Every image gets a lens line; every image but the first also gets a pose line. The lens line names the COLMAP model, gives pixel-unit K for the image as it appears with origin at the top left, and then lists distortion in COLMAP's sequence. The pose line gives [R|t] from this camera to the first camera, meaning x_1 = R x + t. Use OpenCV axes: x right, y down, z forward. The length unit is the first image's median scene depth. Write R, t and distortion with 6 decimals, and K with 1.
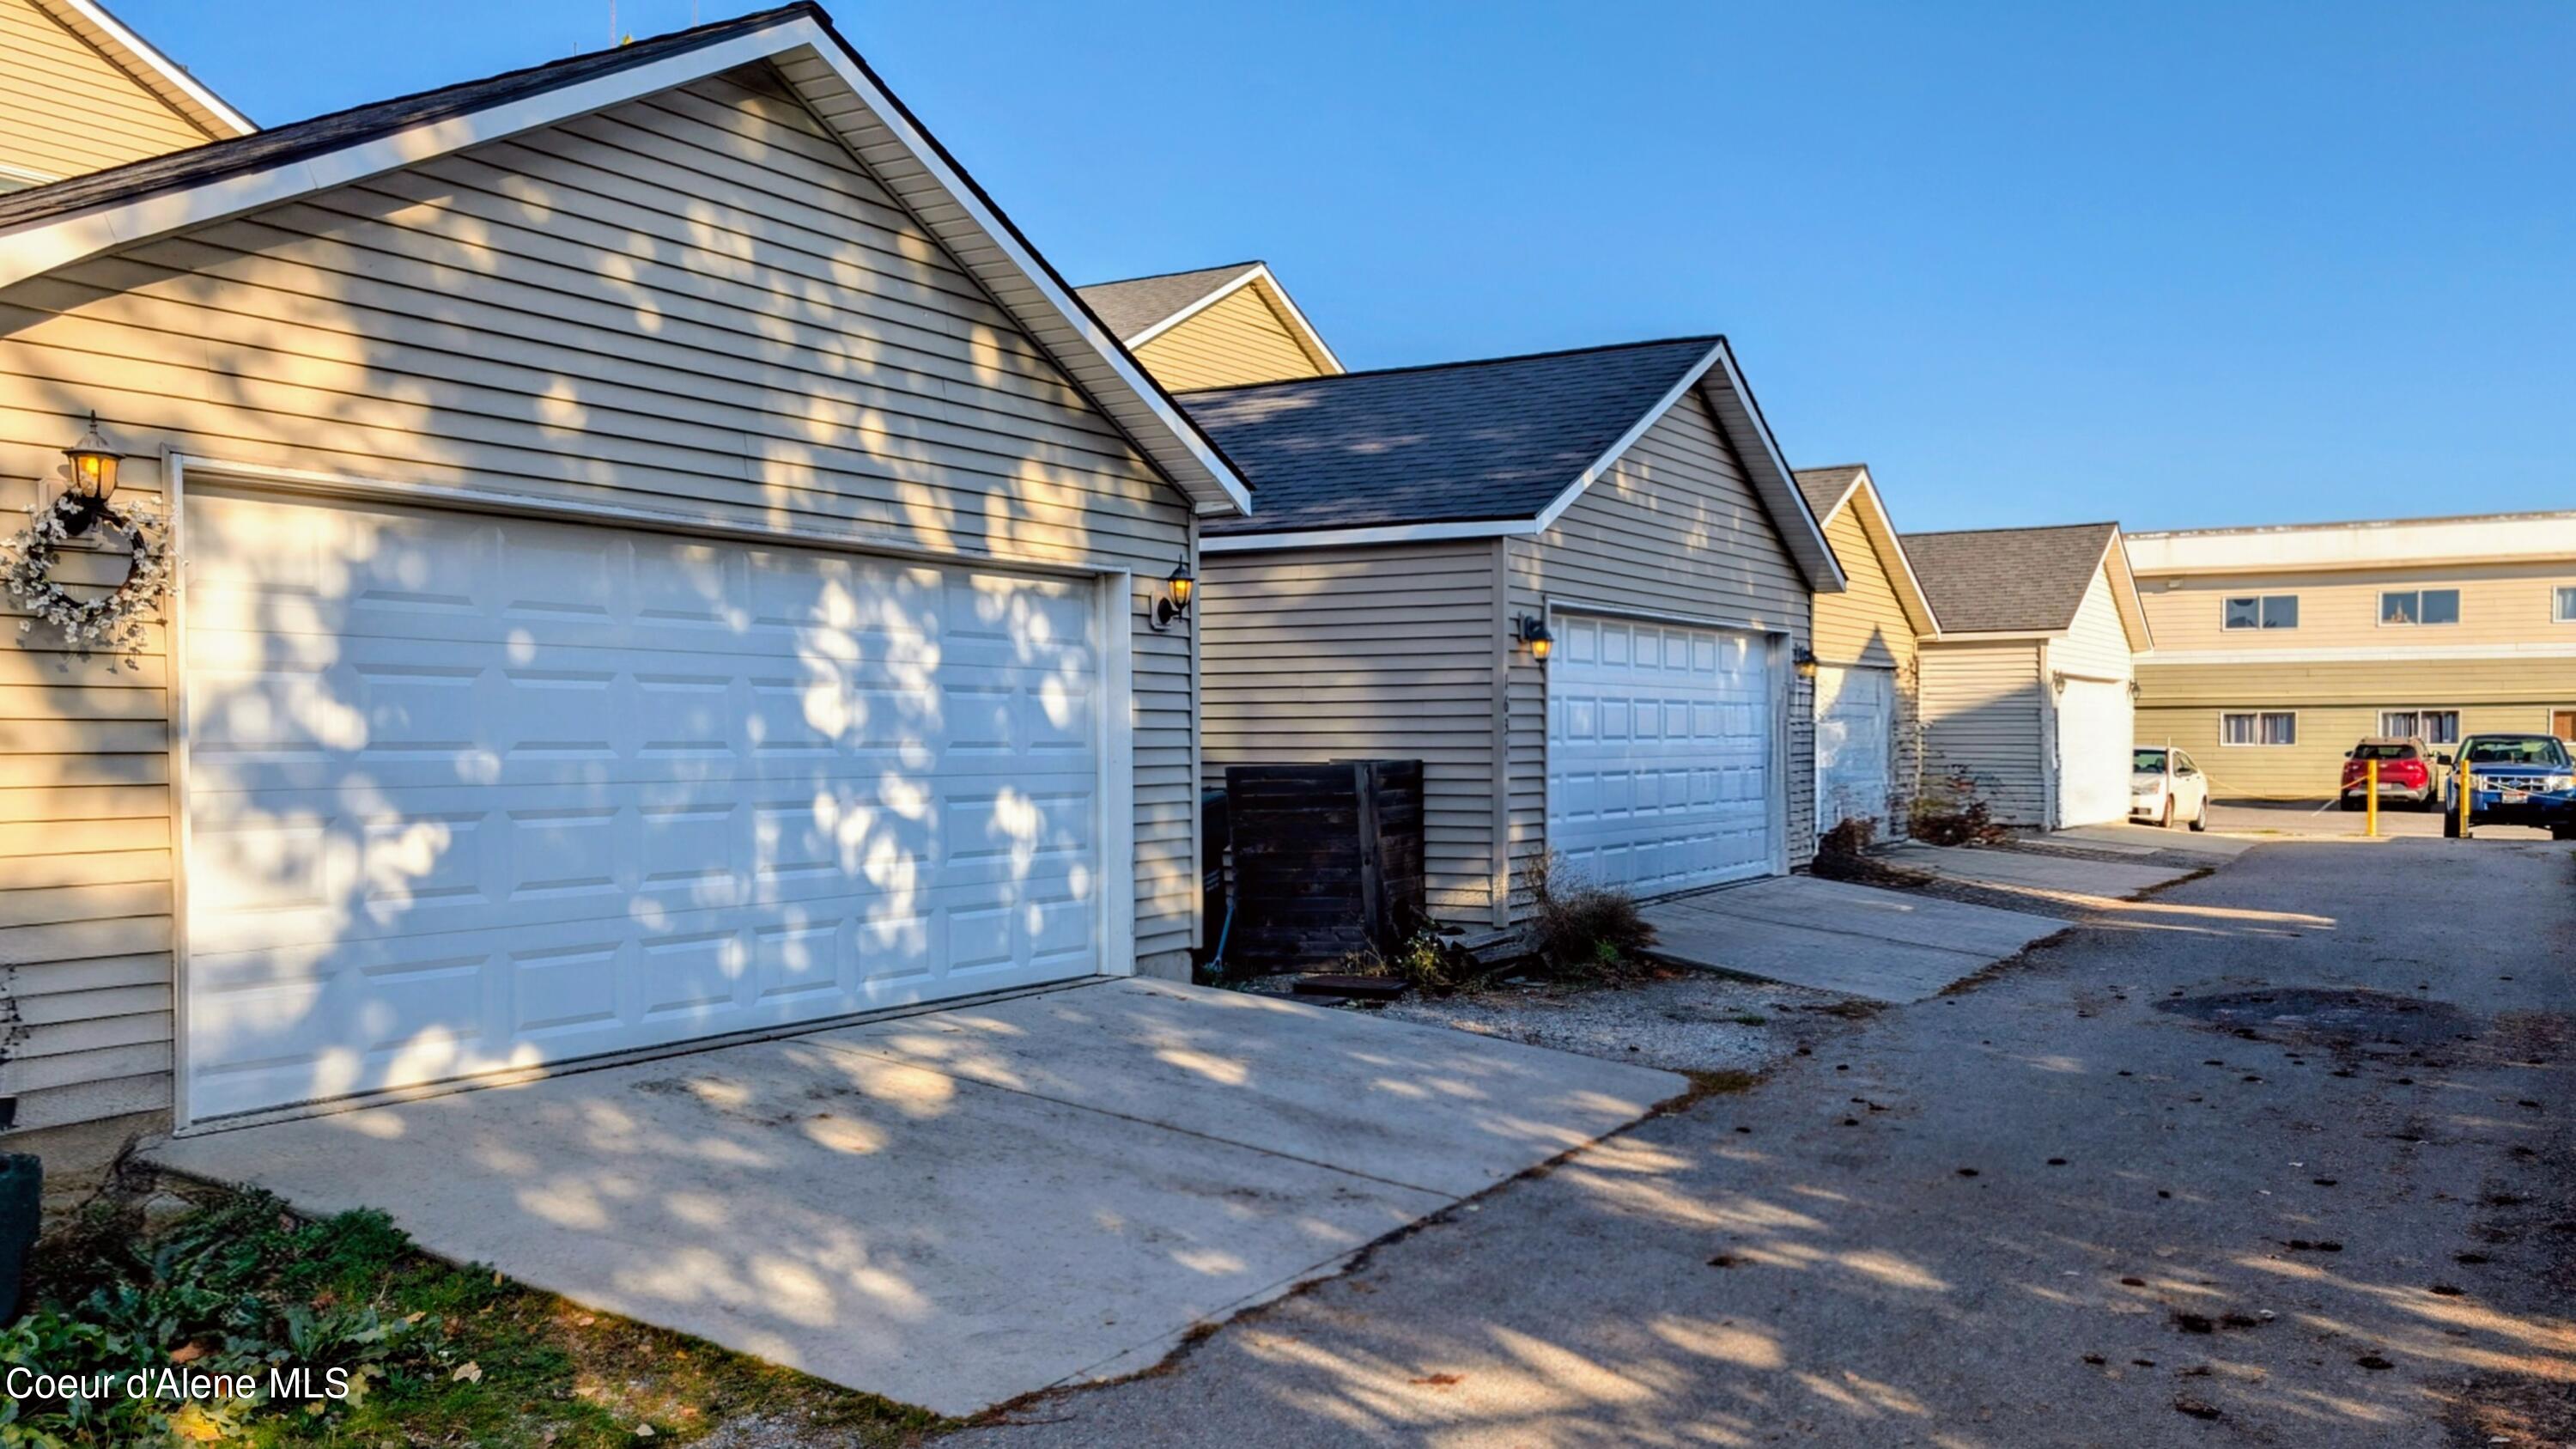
lens RADIAL K [[1975.4, 0, 1288.1], [0, 1975.4, 731.9], [0, 0, 1]] dist [0.087529, -0.046154]
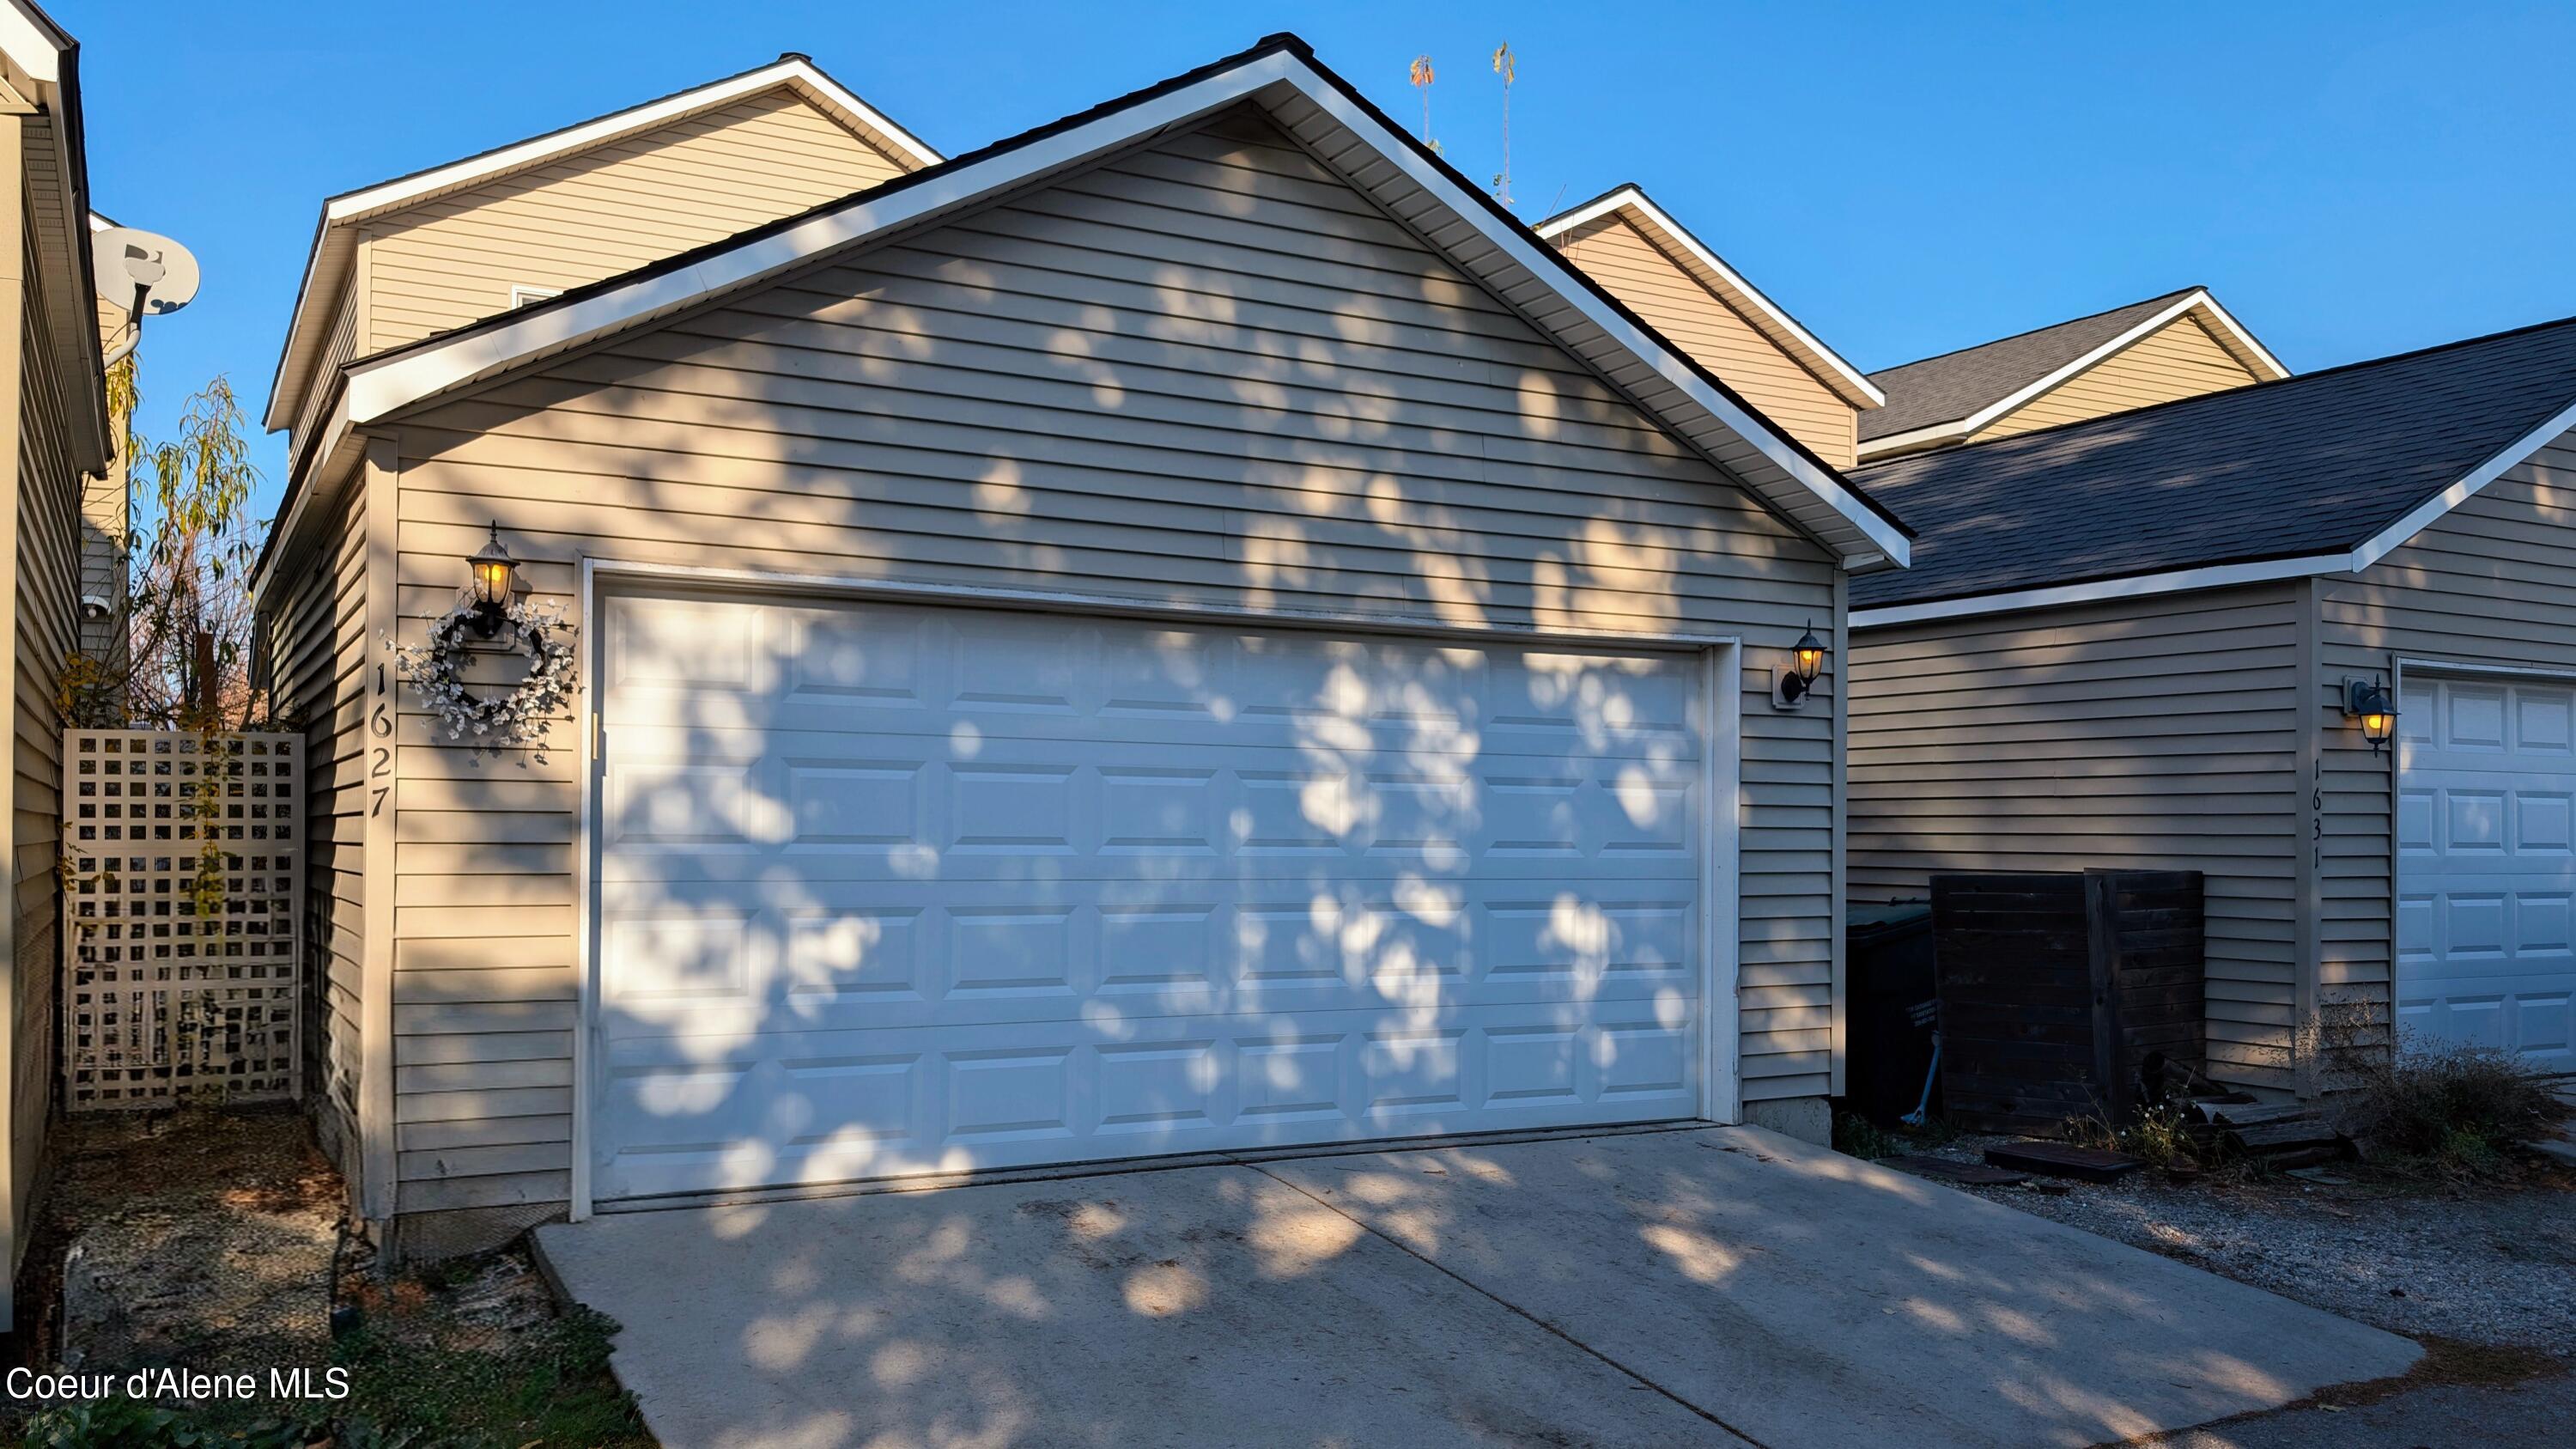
lens RADIAL K [[1975.4, 0, 1220.4], [0, 1975.4, 782.2], [0, 0, 1]] dist [0.087529, -0.046154]
pose [[0.875518, -0.005245, -0.483156, 0.167402], [-0.006980, 0.999699, -0.023501, 0.000199], [0.483134, 0.023948, 0.875219, 0.183938]]
